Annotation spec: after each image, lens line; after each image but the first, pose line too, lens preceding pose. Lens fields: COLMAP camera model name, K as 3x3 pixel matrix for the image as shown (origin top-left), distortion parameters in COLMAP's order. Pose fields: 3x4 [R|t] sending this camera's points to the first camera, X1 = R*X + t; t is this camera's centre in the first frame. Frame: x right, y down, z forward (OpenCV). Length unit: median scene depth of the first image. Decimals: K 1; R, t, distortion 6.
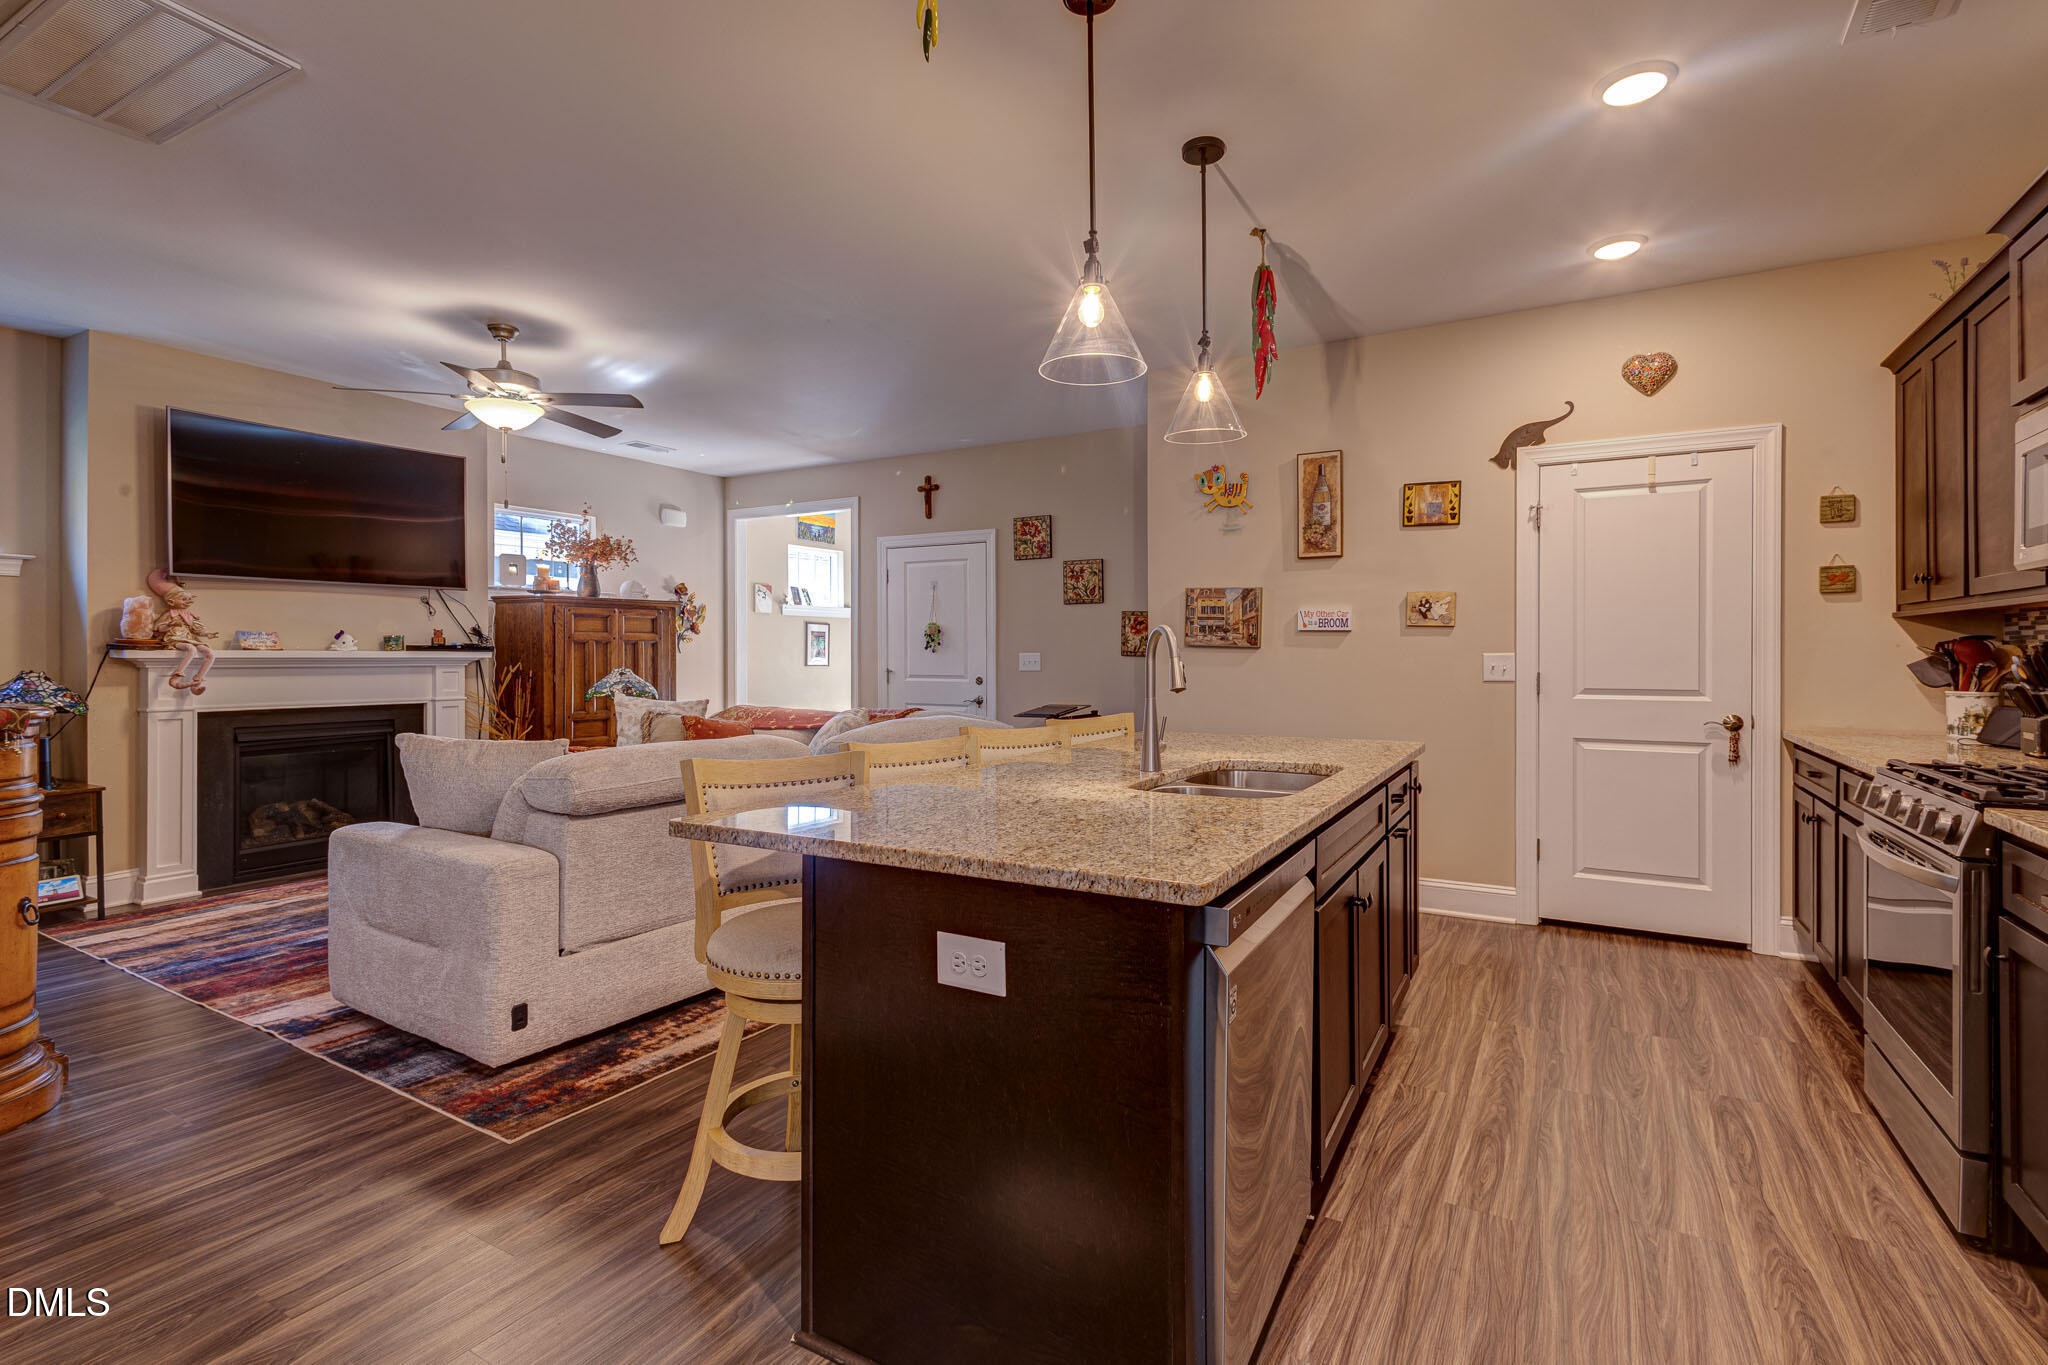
lens RADIAL K [[947.6, 0, 1031.7], [0, 947.6, 659.4], [0, 0, 1]] dist [0.006209, -0.001037]
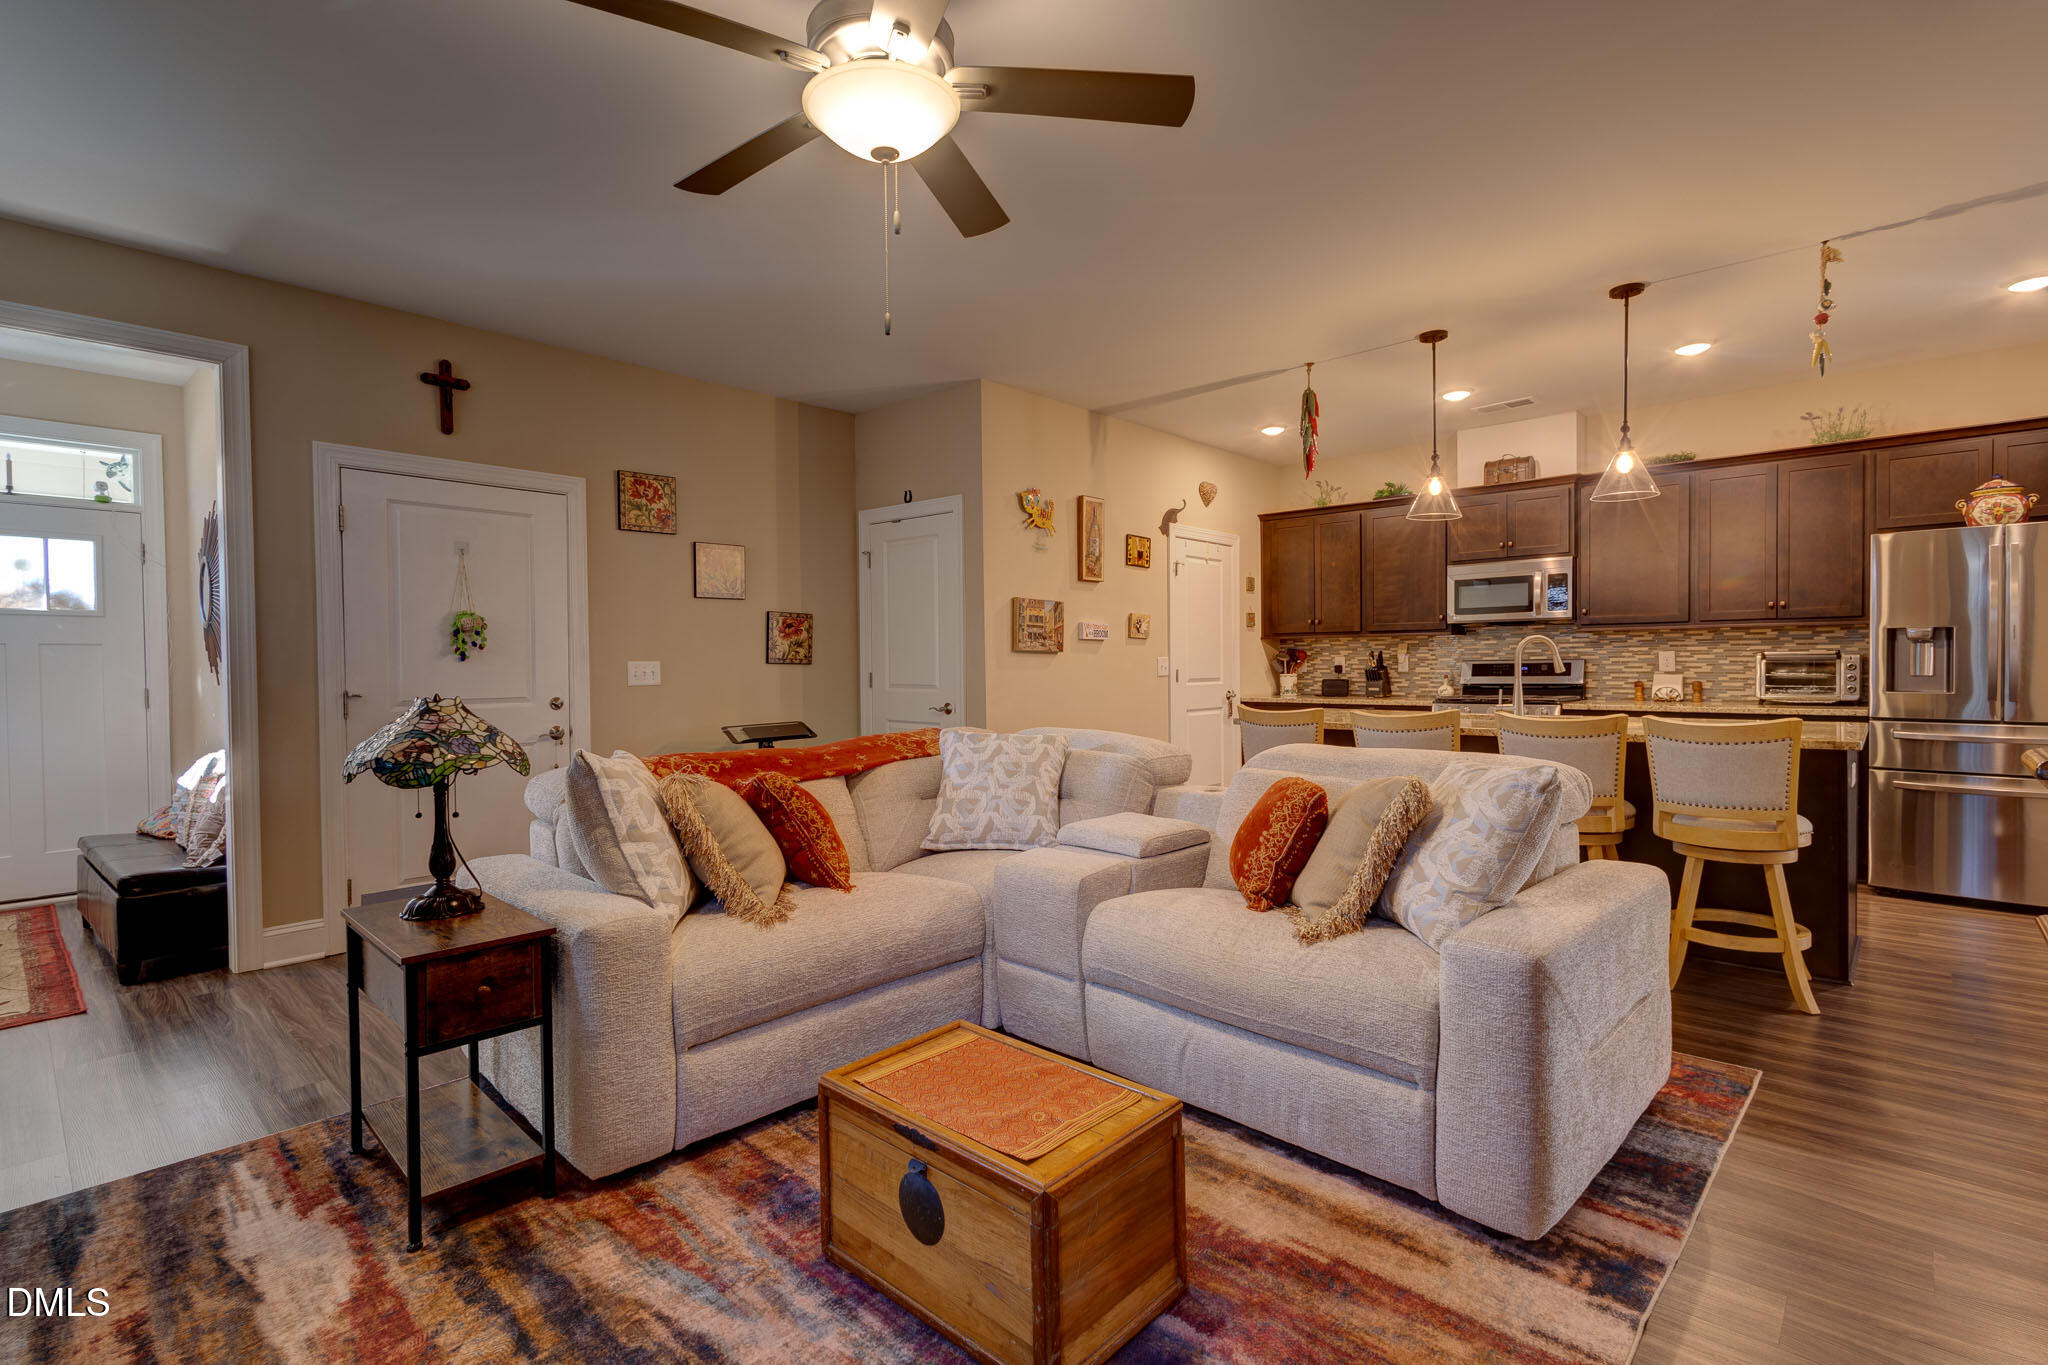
lens RADIAL K [[943.2, 0, 1032.3], [0, 943.2, 676.8], [0, 0, 1]] dist [0.008199, -0.002047]
pose [[0.224557, -0.018060, 0.974294, -0.928250], [0.015890, 0.999763, 0.014870, -0.000960], [-0.974331, 0.012142, 0.224791, 0.796078]]
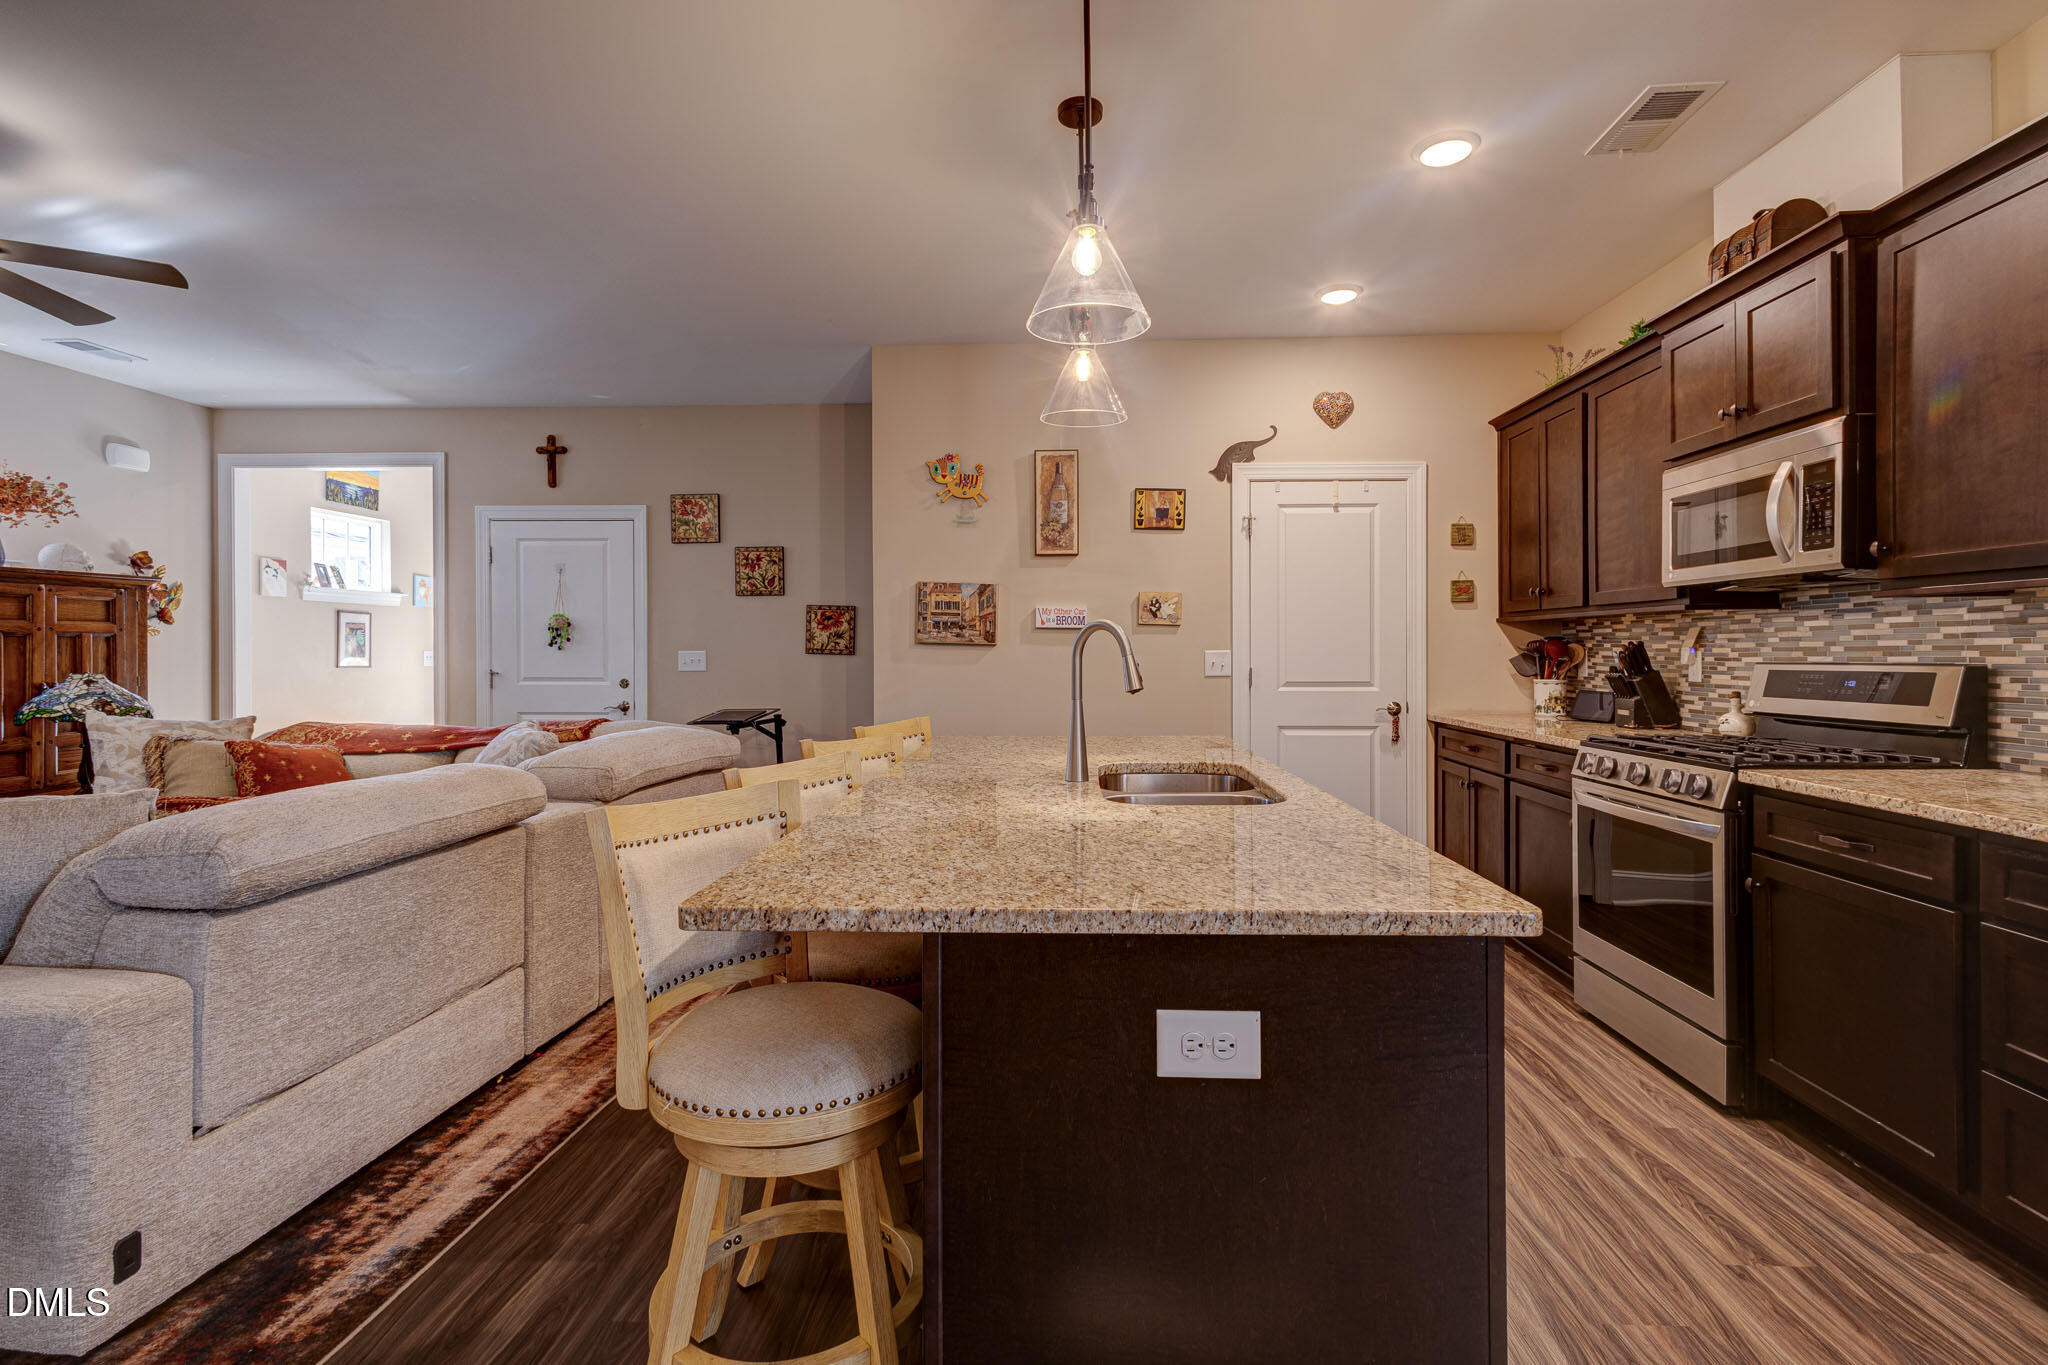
lens RADIAL K [[953.3, 0, 1034.1], [0, 953.3, 650.7], [0, 0, 1]] dist [0.007063, -0.001671]
pose [[0.889748, -0.000762, 0.456451, -0.177333], [0.003726, 0.999977, -0.005592, -0.000831], [-0.456437, 0.006676, 0.889731, 0.114249]]
